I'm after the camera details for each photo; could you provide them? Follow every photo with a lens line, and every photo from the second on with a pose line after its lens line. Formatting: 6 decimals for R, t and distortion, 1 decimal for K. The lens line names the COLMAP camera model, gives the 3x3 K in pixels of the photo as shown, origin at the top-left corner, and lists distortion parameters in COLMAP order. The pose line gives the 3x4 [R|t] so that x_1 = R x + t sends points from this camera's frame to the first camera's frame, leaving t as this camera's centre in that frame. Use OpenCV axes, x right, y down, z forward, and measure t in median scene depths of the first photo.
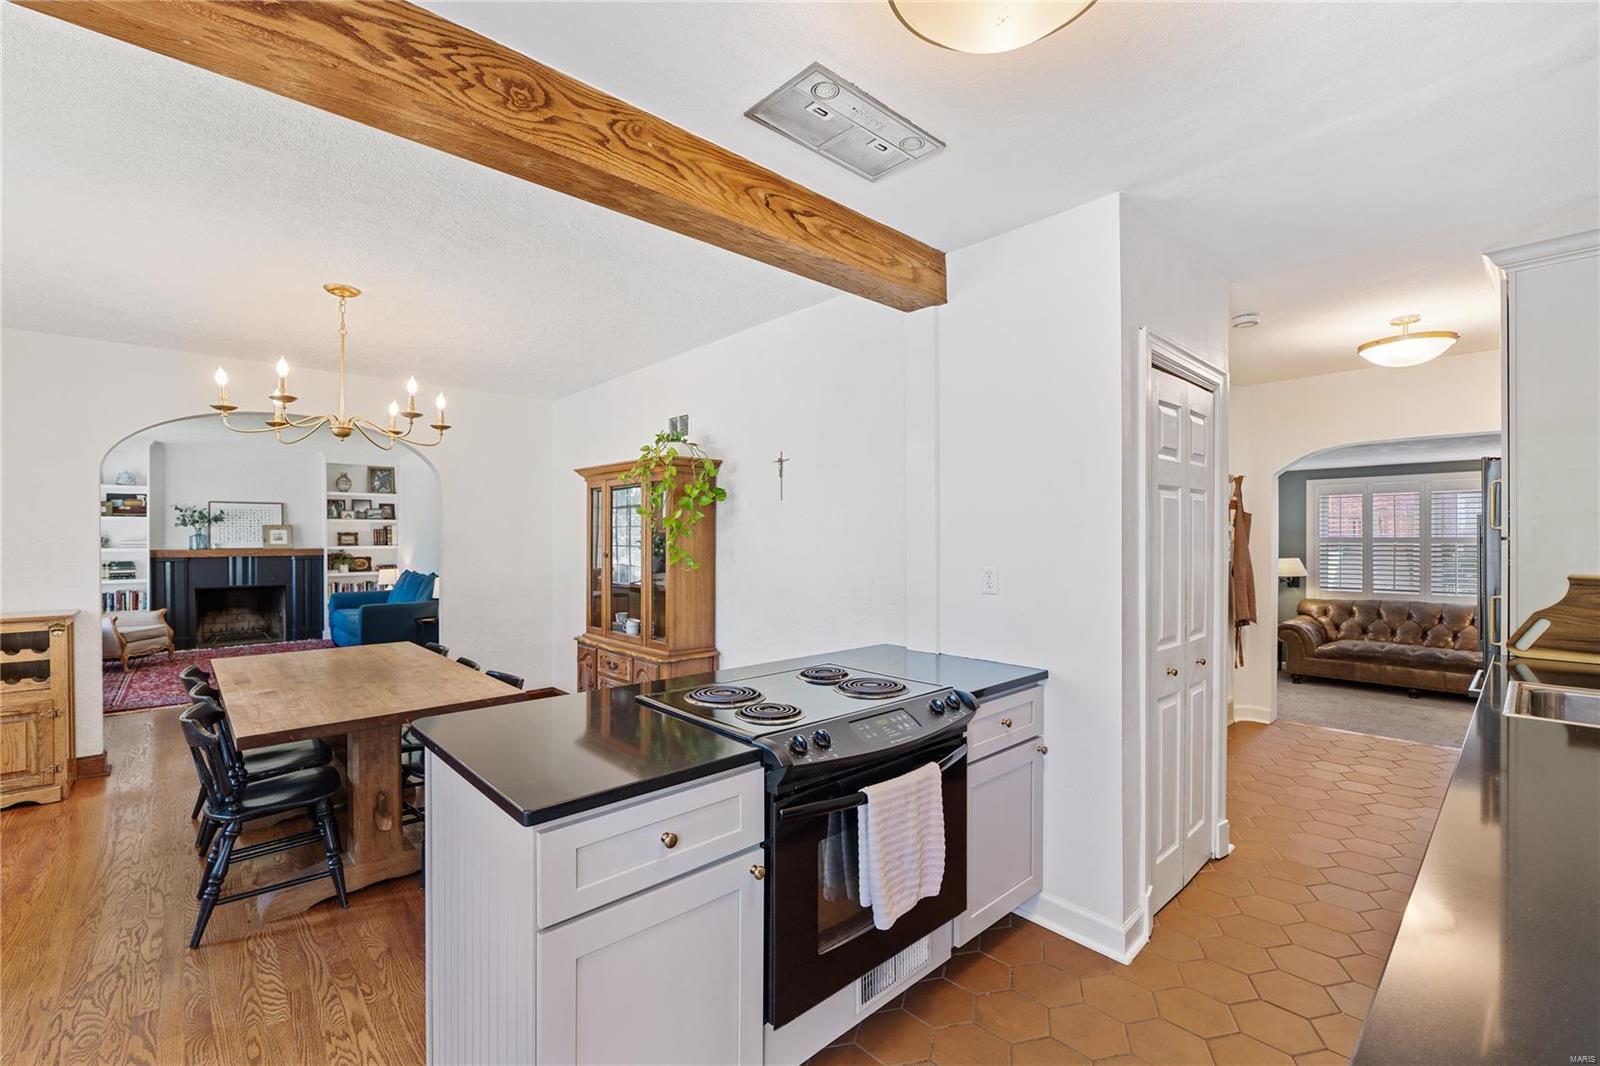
lens RADIAL K [[681.6, 0, 809.7], [0, 681.6, 539.4], [0, 0, 1]] dist [-0.010380, 0.000728]
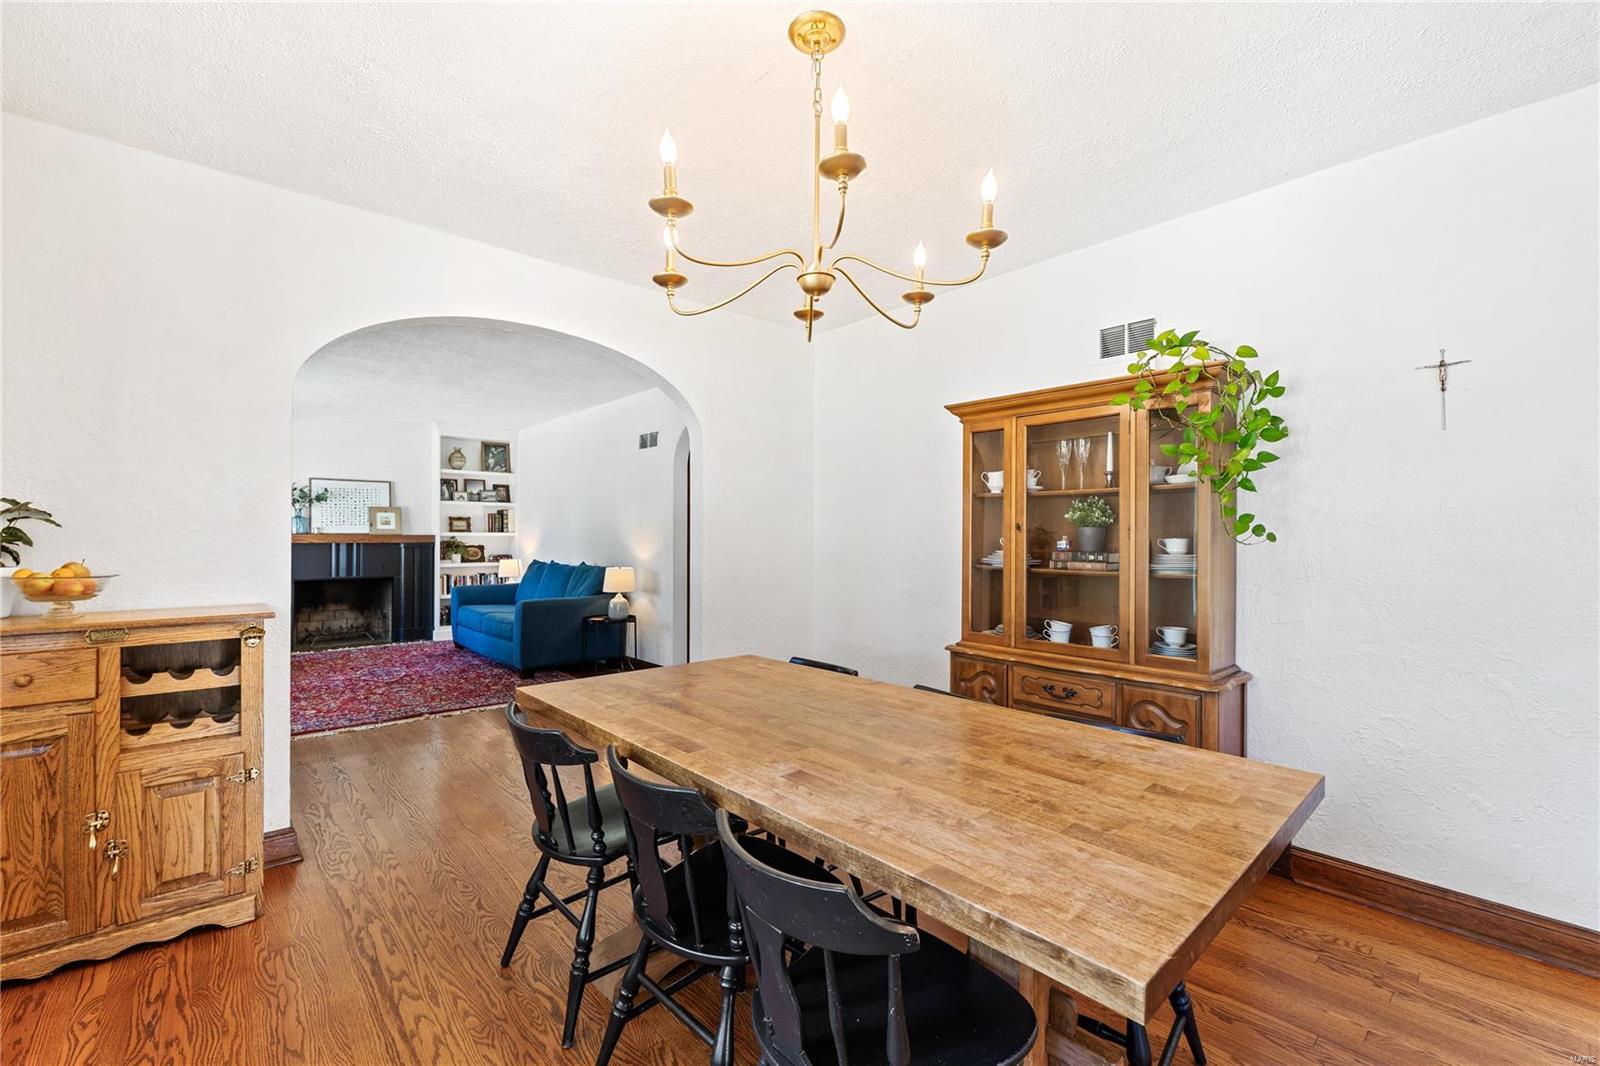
lens RADIAL K [[681.6, 0, 816.8], [0, 681.6, 526.0], [0, 0, 1]] dist [-0.010380, 0.000728]
pose [[0.999918, 0.003154, -0.012405, -0.241363], [-0.003369, 0.999844, -0.017366, 0.016926], [0.012348, 0.017406, 0.999772, 0.157457]]
